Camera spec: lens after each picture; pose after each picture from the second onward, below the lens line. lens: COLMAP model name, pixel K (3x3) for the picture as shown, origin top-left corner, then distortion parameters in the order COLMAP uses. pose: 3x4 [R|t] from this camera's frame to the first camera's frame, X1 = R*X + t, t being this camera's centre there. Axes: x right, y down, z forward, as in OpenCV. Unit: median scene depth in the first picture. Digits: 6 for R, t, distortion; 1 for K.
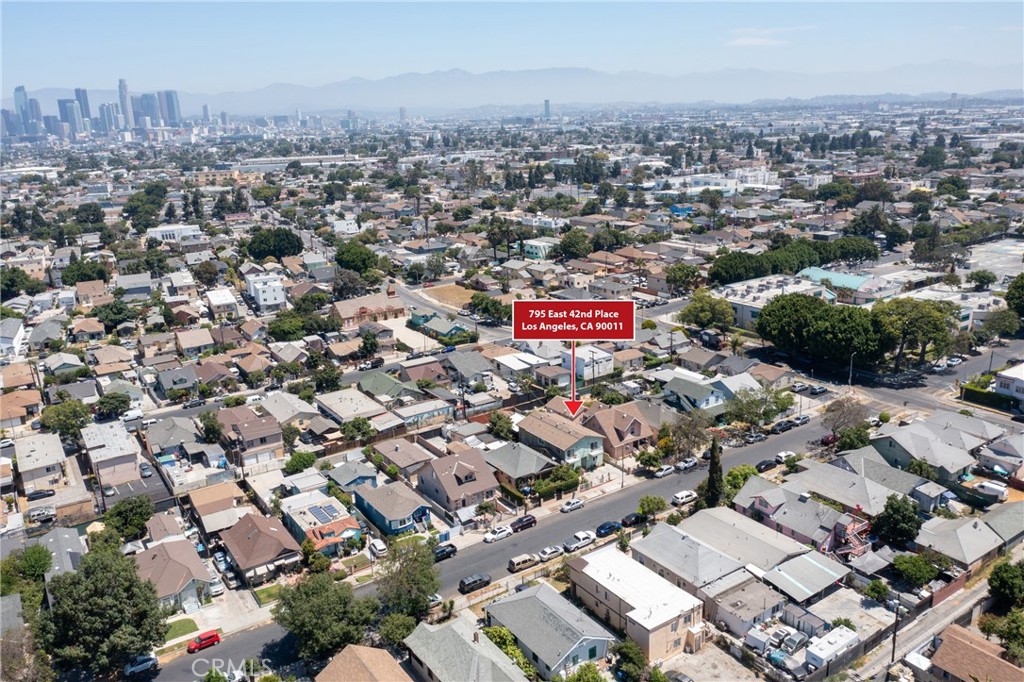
lens RADIAL K [[801.6, 0, 510.5], [0, 801.6, 340.7], [0, 0, 1]] dist [-0.024723, 0.006364]
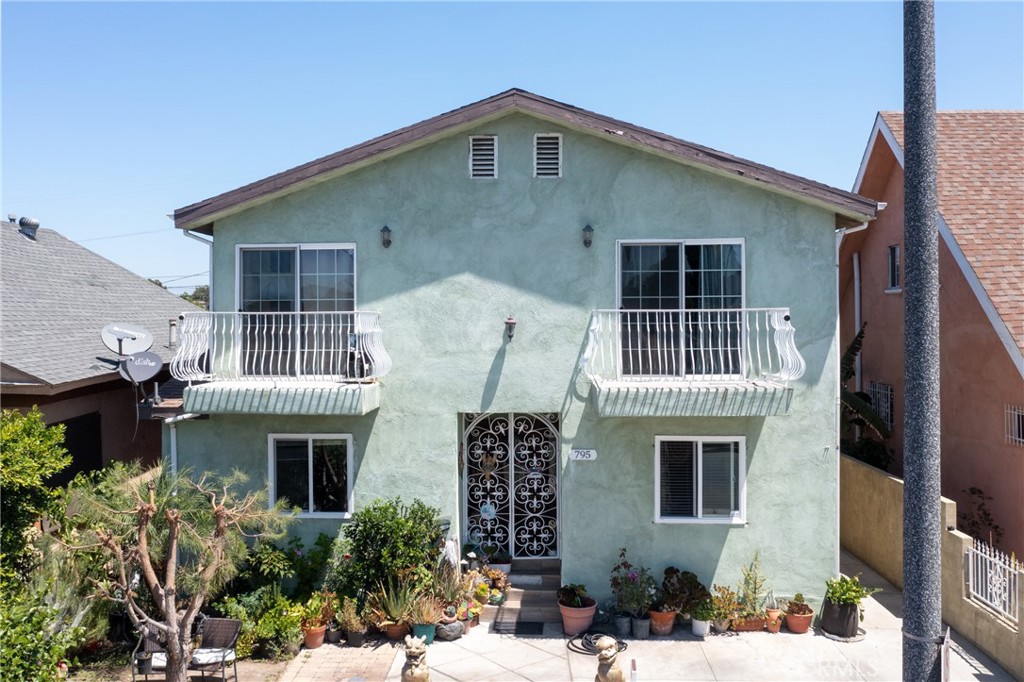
lens RADIAL K [[801.6, 0, 510.5], [0, 801.6, 340.7], [0, 0, 1]] dist [-0.024723, 0.006364]
pose [[0.791060, 0.031248, -0.610940, 0.106722], [-0.186843, 0.963313, -0.192657, 0.118682], [0.582507, 0.266553, 0.767877, 0.726102]]
